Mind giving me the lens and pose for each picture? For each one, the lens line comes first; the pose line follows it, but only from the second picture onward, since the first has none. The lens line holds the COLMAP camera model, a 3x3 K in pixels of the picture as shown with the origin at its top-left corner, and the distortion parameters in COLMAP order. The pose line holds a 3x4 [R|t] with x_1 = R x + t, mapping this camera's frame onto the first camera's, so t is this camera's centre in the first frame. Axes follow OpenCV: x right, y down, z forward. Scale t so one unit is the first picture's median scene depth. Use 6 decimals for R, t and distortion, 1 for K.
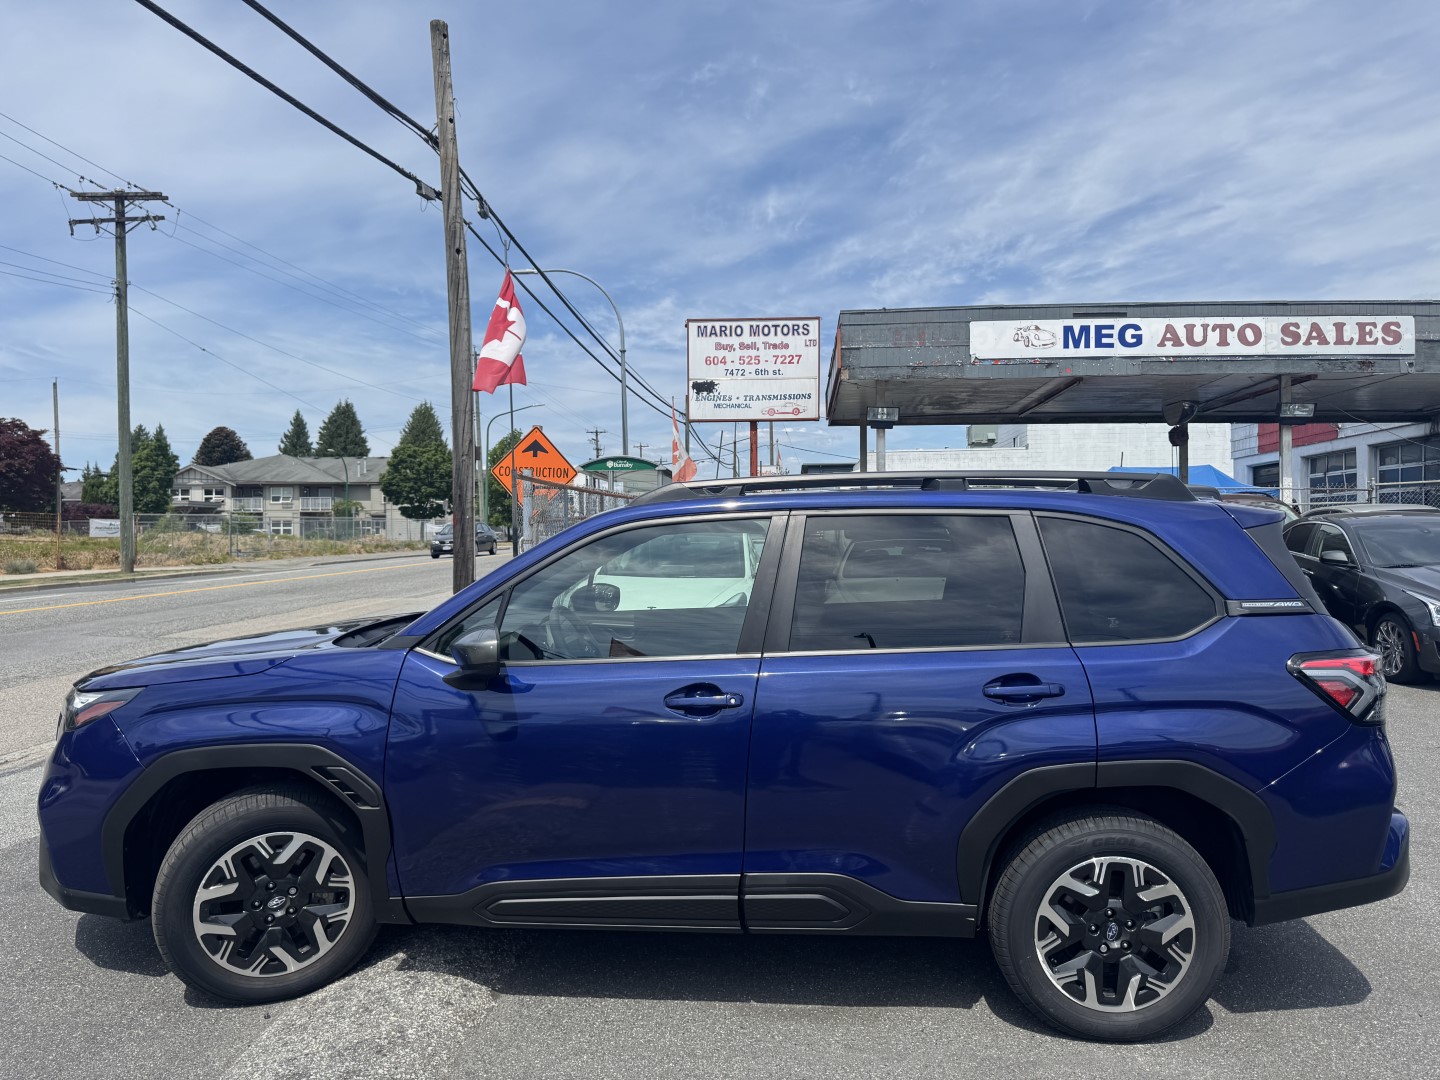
lens RADIAL K [[1027.4, 0, 718.5], [0, 1027.4, 536.1], [0, 0, 1]] dist [0.017330, -0.020800]
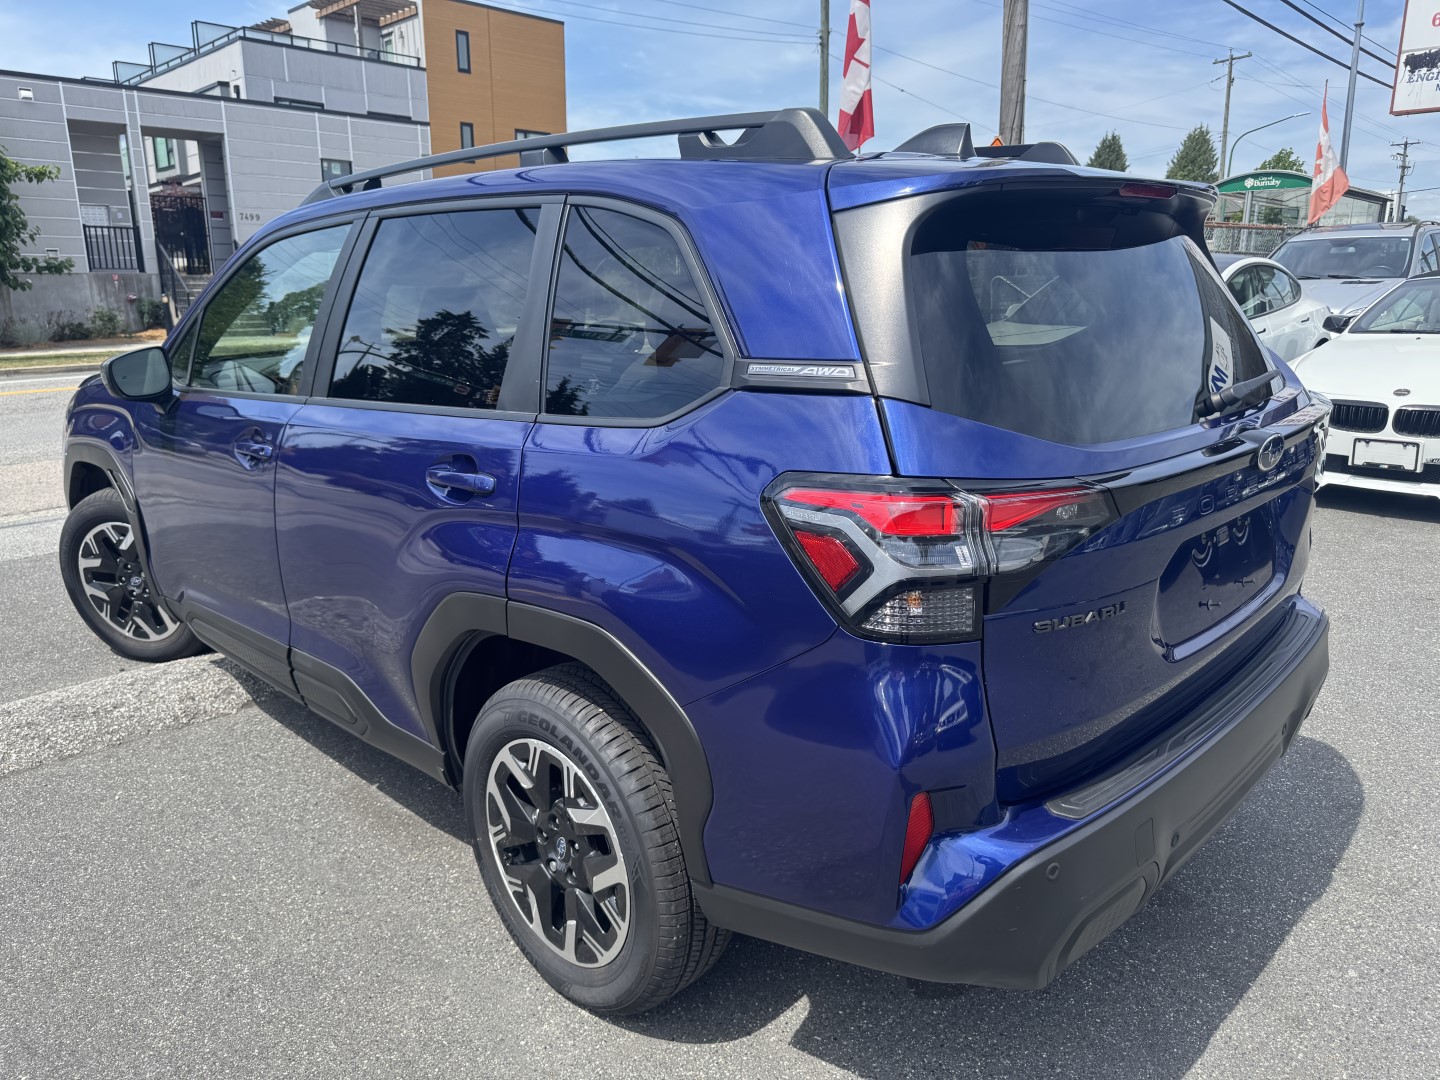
lens RADIAL K [[1027.4, 0, 714.4], [0, 1027.4, 542.1], [0, 0, 1]] dist [0.017330, -0.020800]
pose [[0.754803, 0.157632, -0.636729, 0.151615], [0.002261, 0.970065, 0.242835, 0.005631], [0.655948, -0.184732, 0.731852, 0.110112]]
